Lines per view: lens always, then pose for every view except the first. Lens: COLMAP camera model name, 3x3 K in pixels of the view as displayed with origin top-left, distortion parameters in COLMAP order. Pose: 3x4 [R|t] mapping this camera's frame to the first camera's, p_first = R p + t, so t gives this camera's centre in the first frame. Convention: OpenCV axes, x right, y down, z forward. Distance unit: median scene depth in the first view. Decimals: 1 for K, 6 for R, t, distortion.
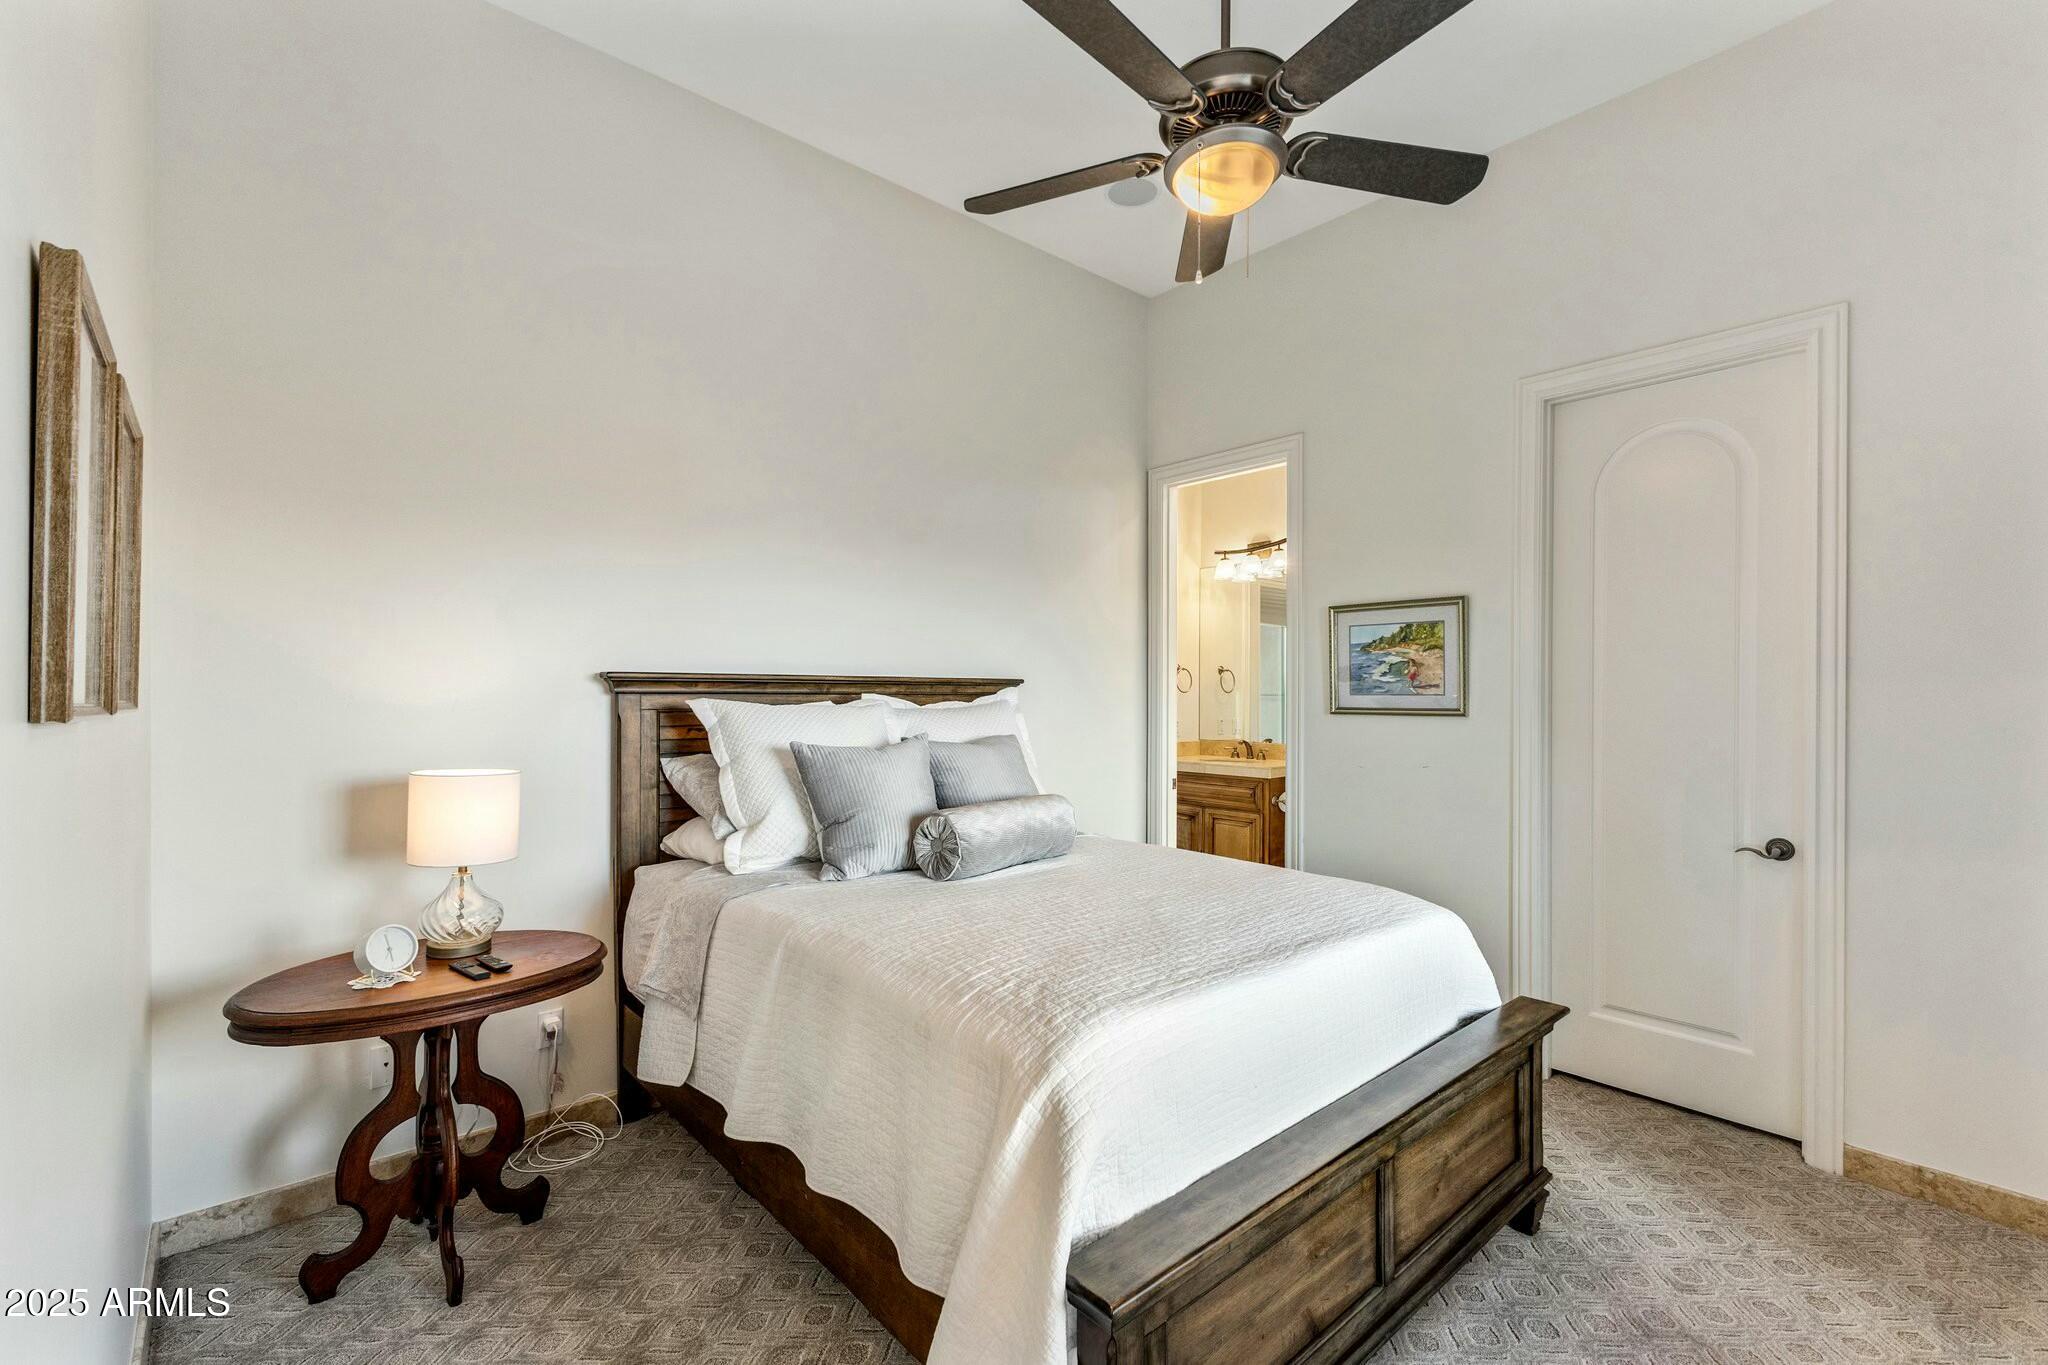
lens RADIAL K [[893.0, 0, 1029.6], [0, 893.0, 693.7], [0, 0, 1]] dist [-0.000813, -0.000067]
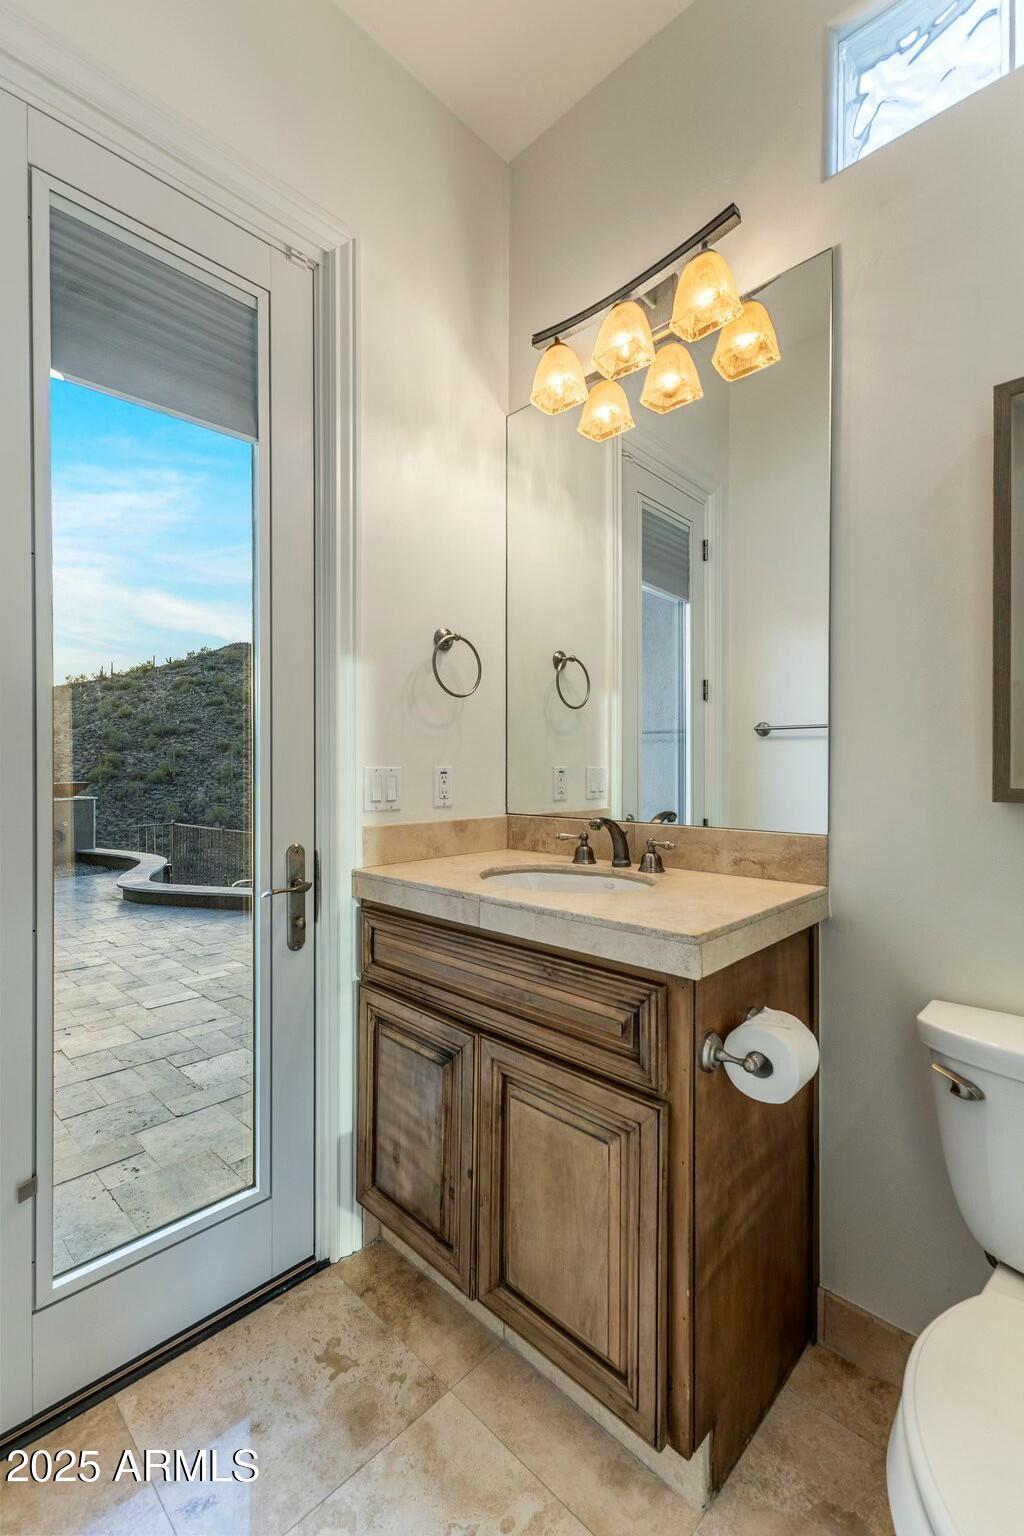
lens RADIAL K [[669.7, 0, 506.6], [0, 669.7, 770.3], [0, 0, 1]] dist [-0.000813, -0.000067]
pose [[0.997956, -0.007471, 0.063462, 0.181820], [0.006999, 0.999946, 0.007648, 0.030146], [-0.063516, -0.007188, 0.997955, 0.726596]]
